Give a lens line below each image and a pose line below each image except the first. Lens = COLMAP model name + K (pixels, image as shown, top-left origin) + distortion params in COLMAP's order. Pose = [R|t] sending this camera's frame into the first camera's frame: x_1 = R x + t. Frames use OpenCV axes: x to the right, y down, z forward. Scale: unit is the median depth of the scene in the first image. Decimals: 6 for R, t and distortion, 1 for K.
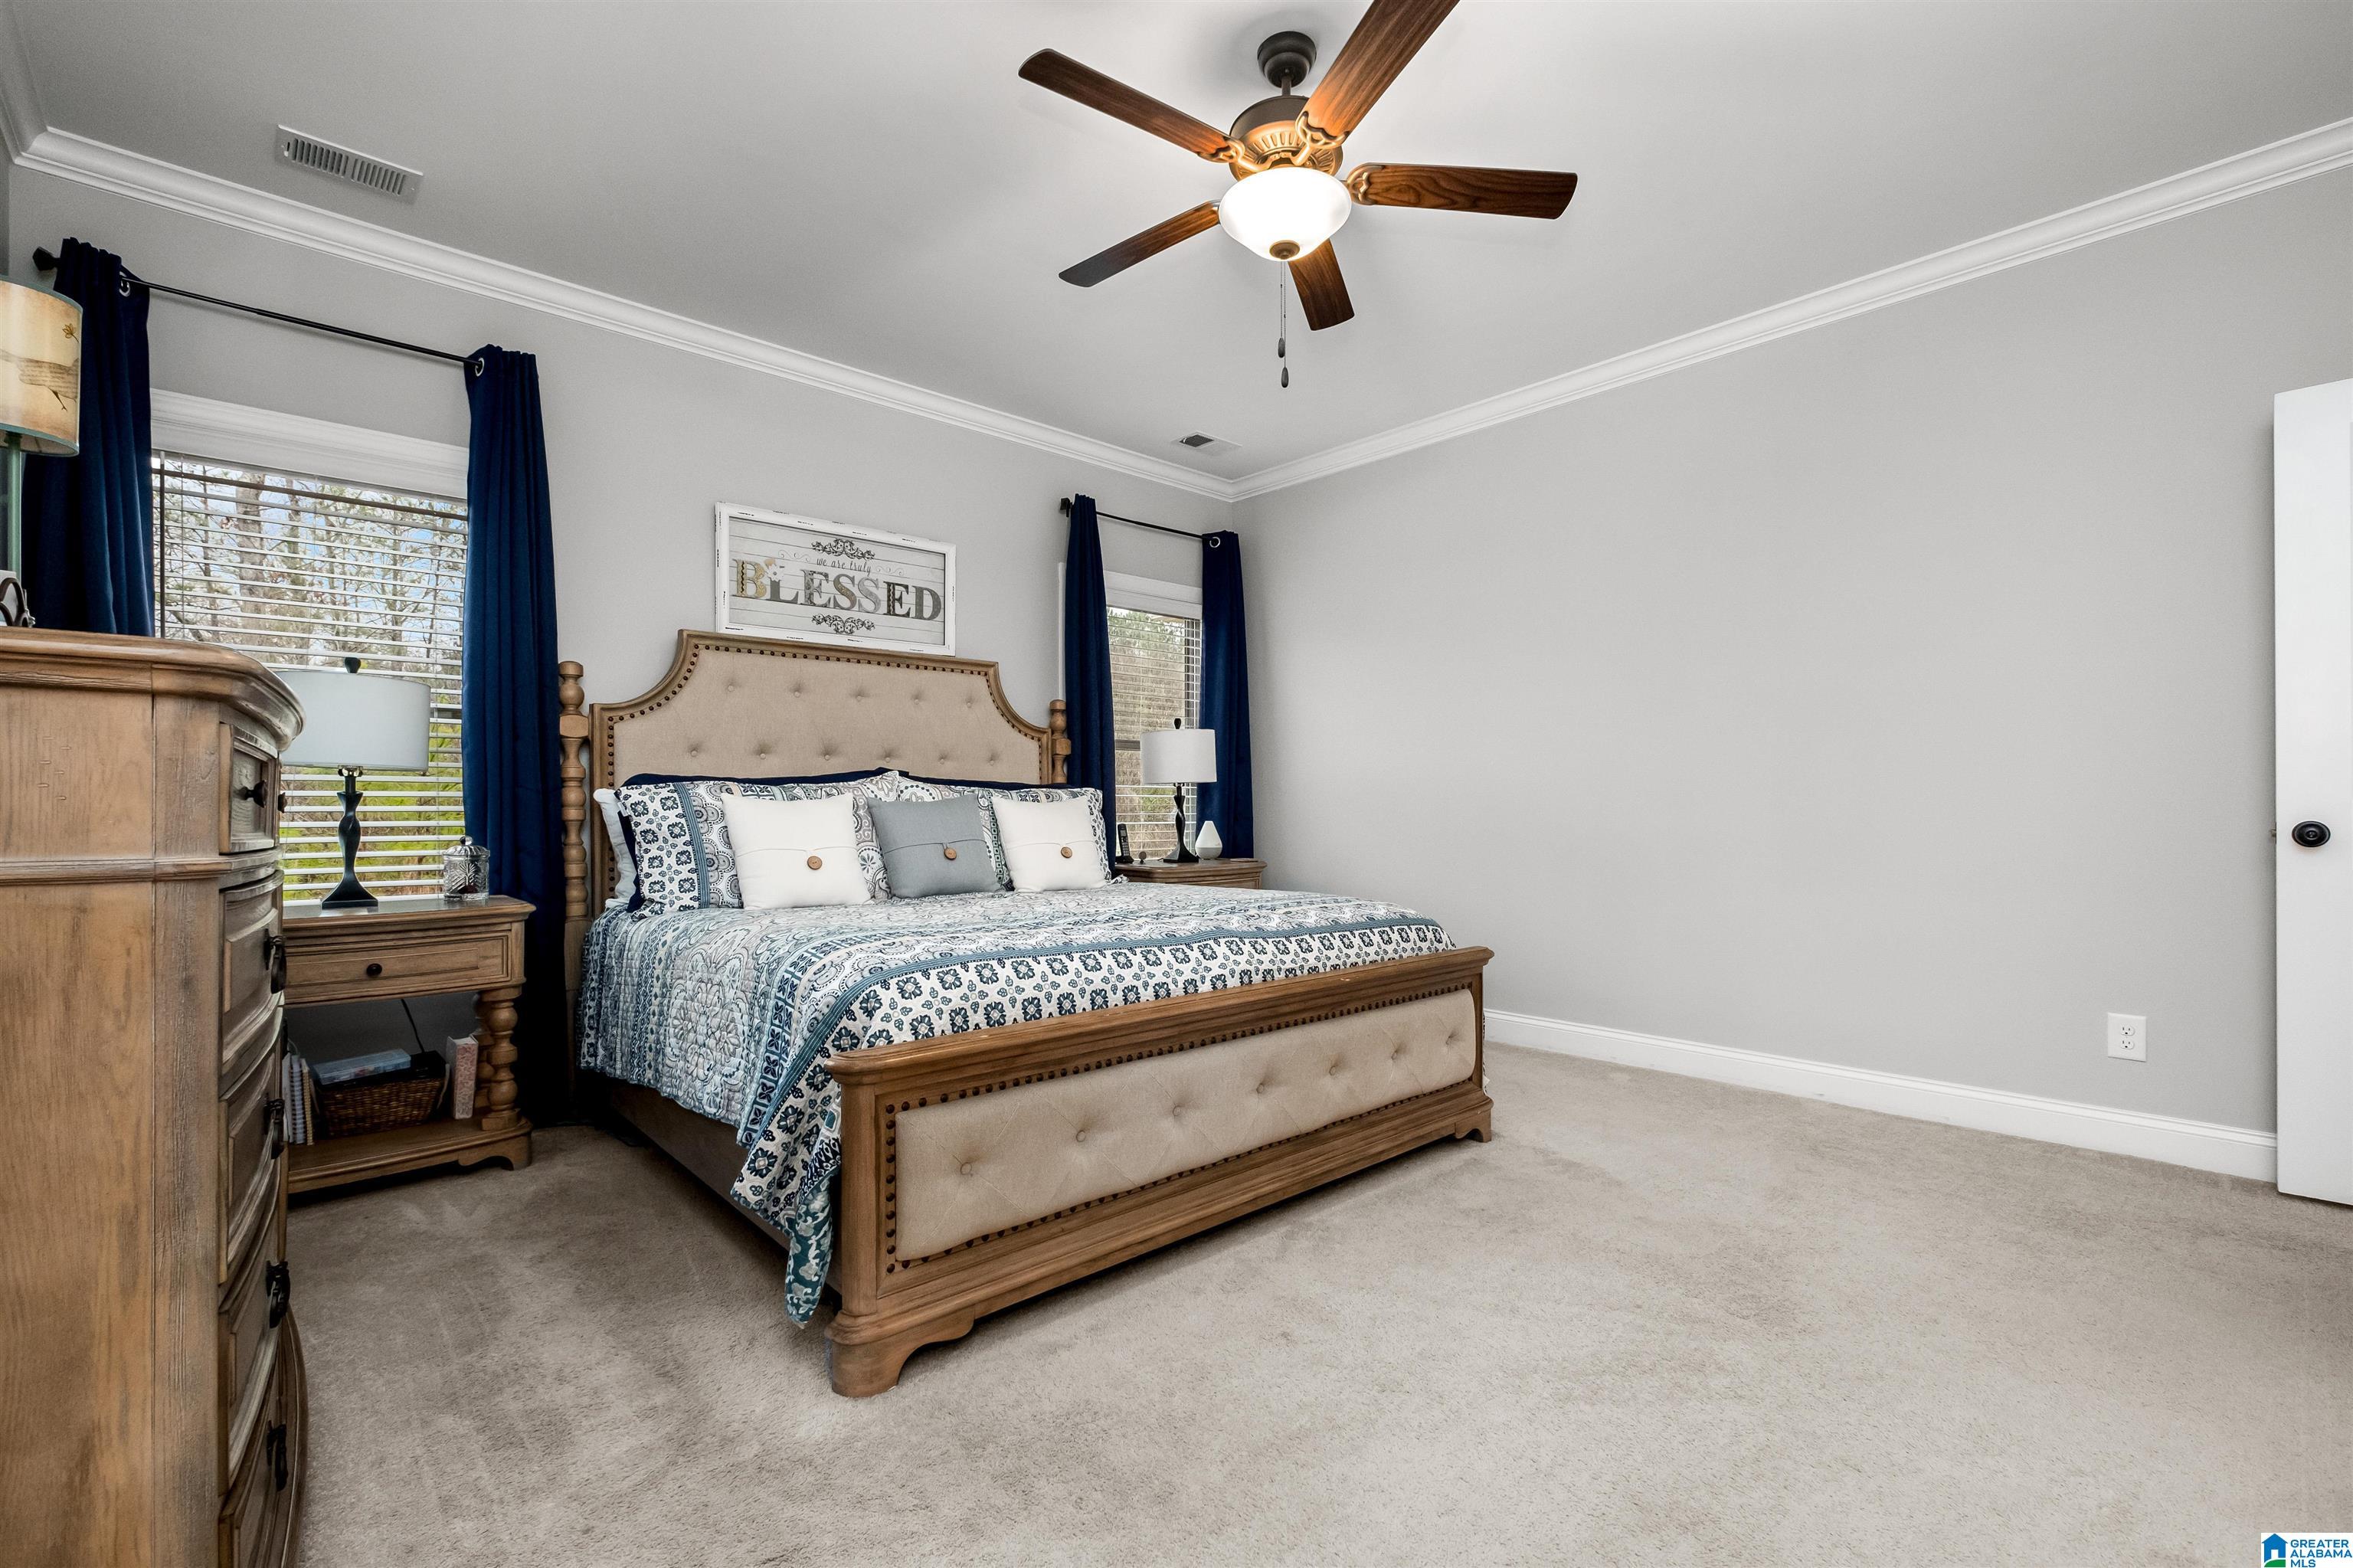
lens RADIAL K [[1038.1, 0, 1183.8], [0, 1038.1, 798.1], [0, 0, 1]] dist [-0.003613, -0.000466]
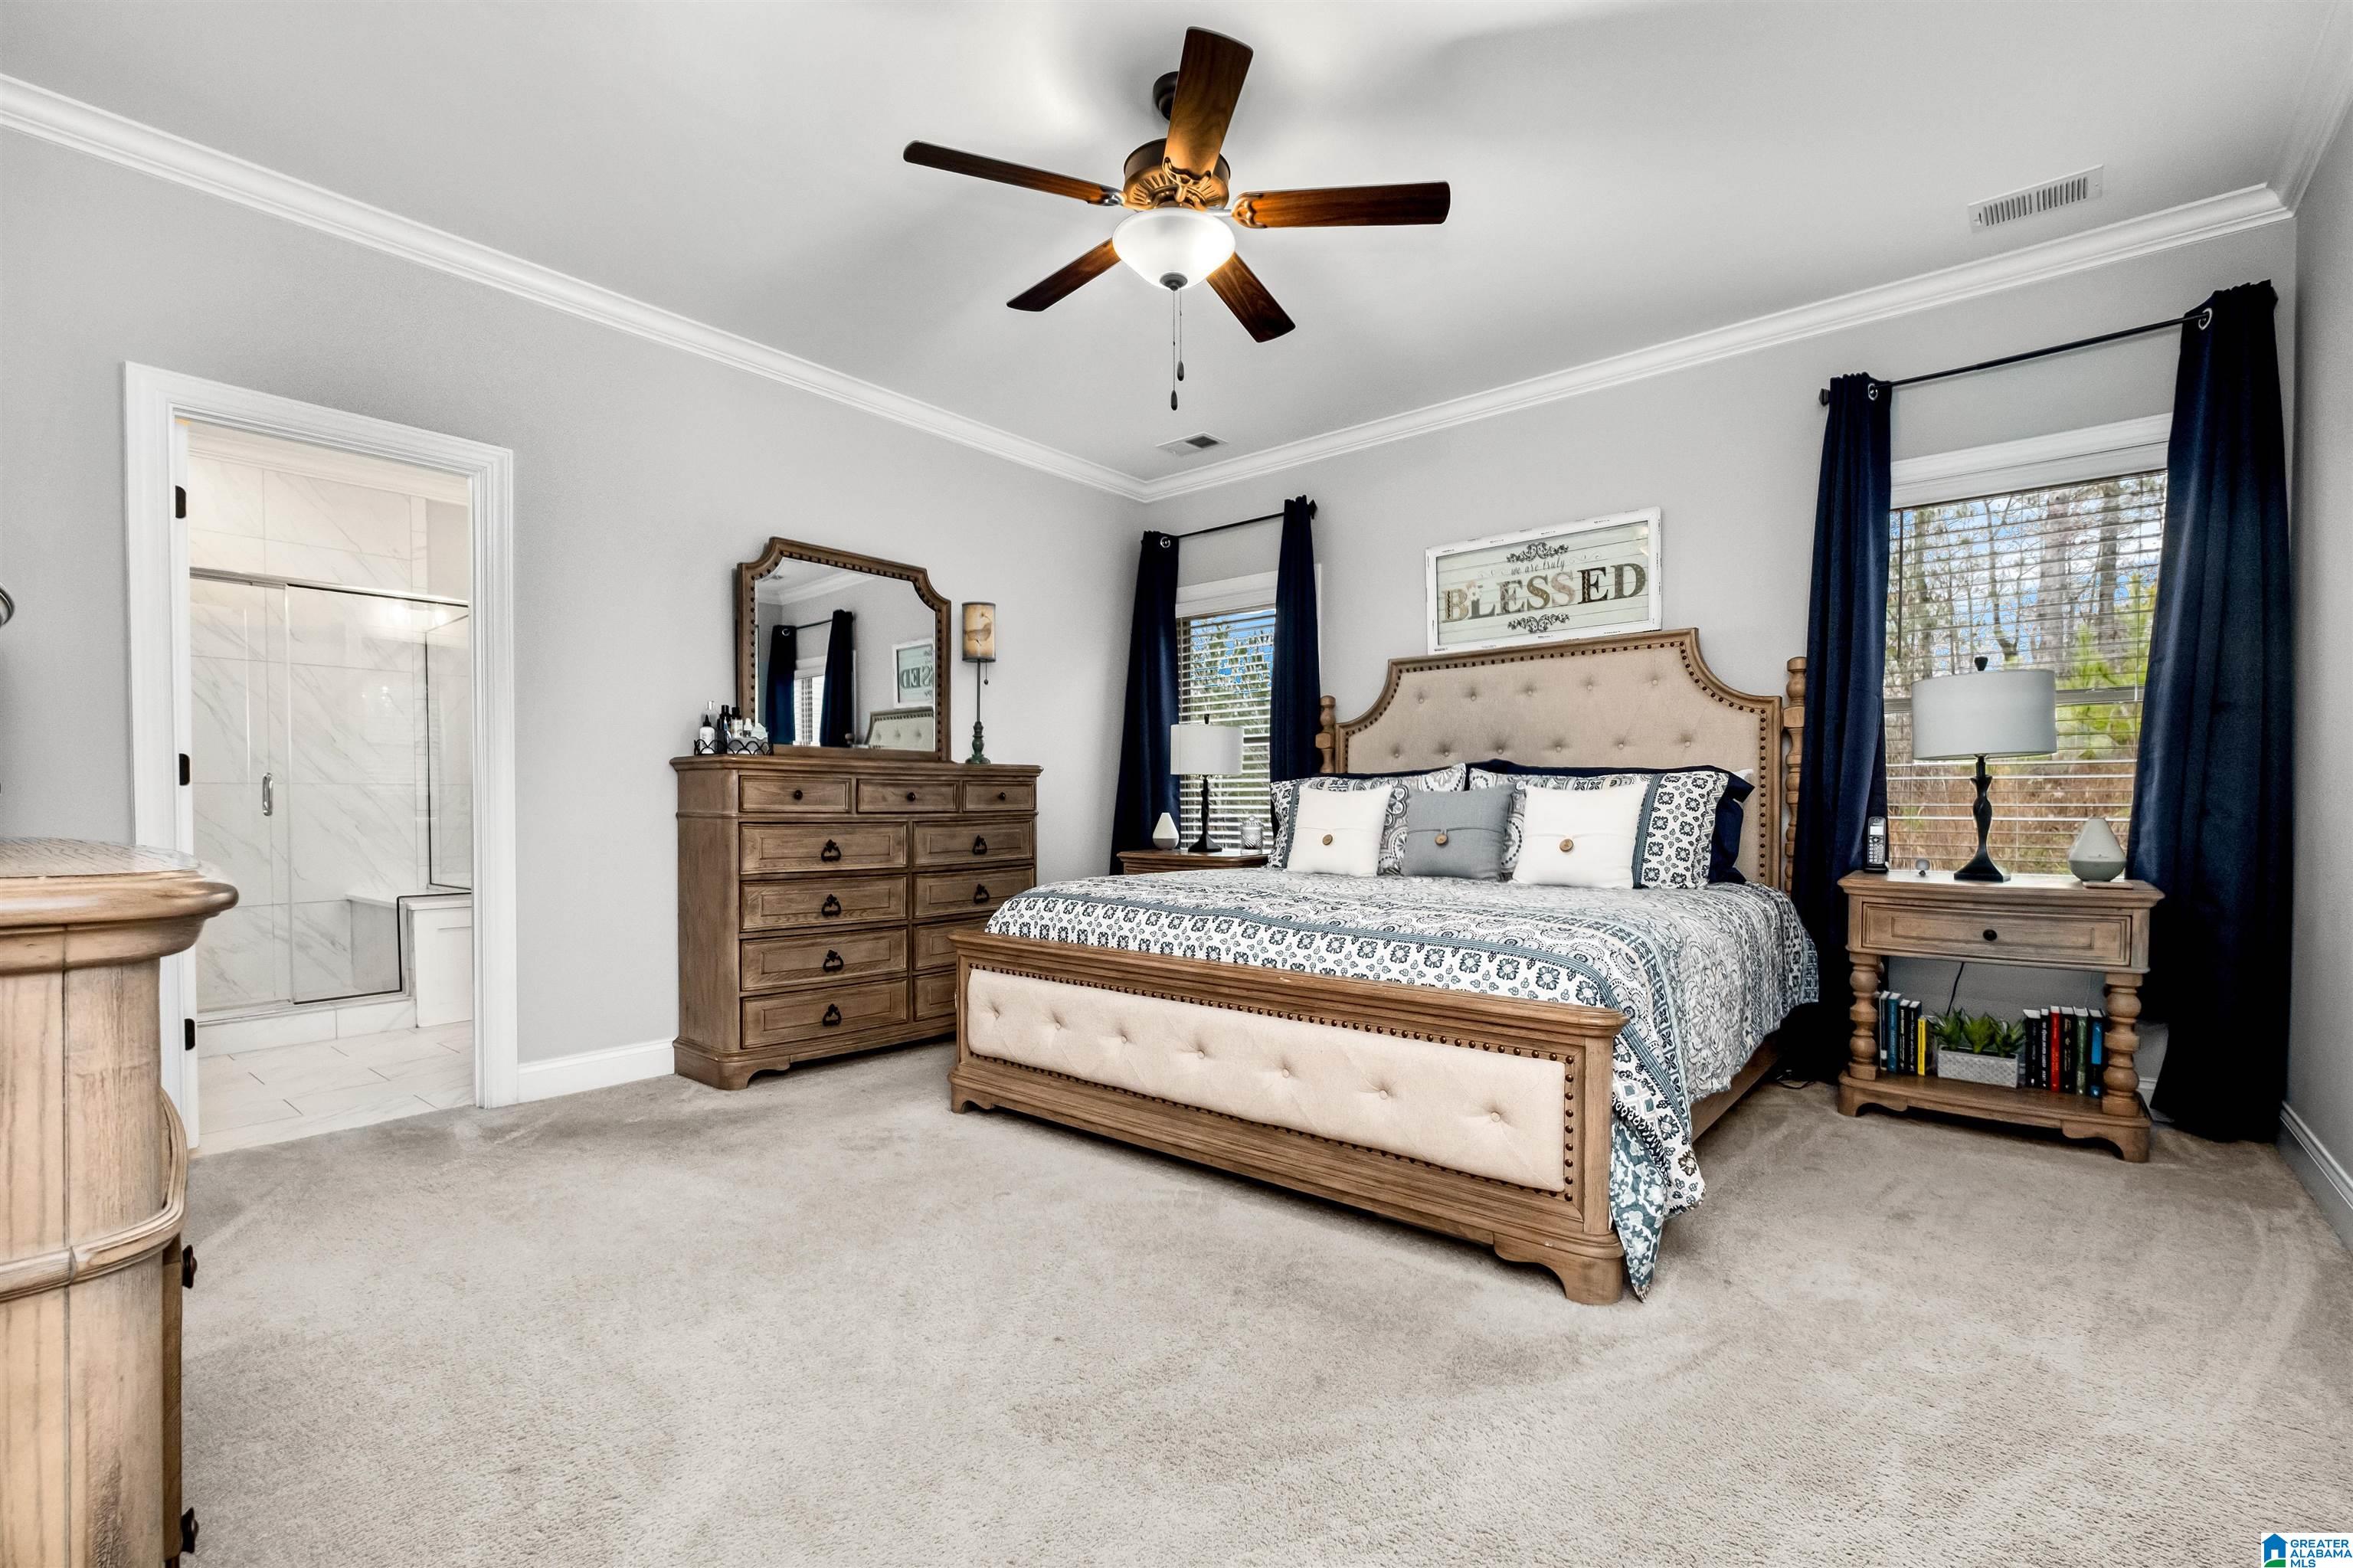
lens RADIAL K [[1030.6, 0, 1186.2], [0, 1030.6, 762.9], [0, 0, 1]] dist [-0.005299, -0.000348]
pose [[0.126479, -0.043664, -0.991008, 0.646624], [0.001316, 0.999037, -0.043850, 0.018527], [0.991968, 0.004242, 0.126415, 0.510760]]
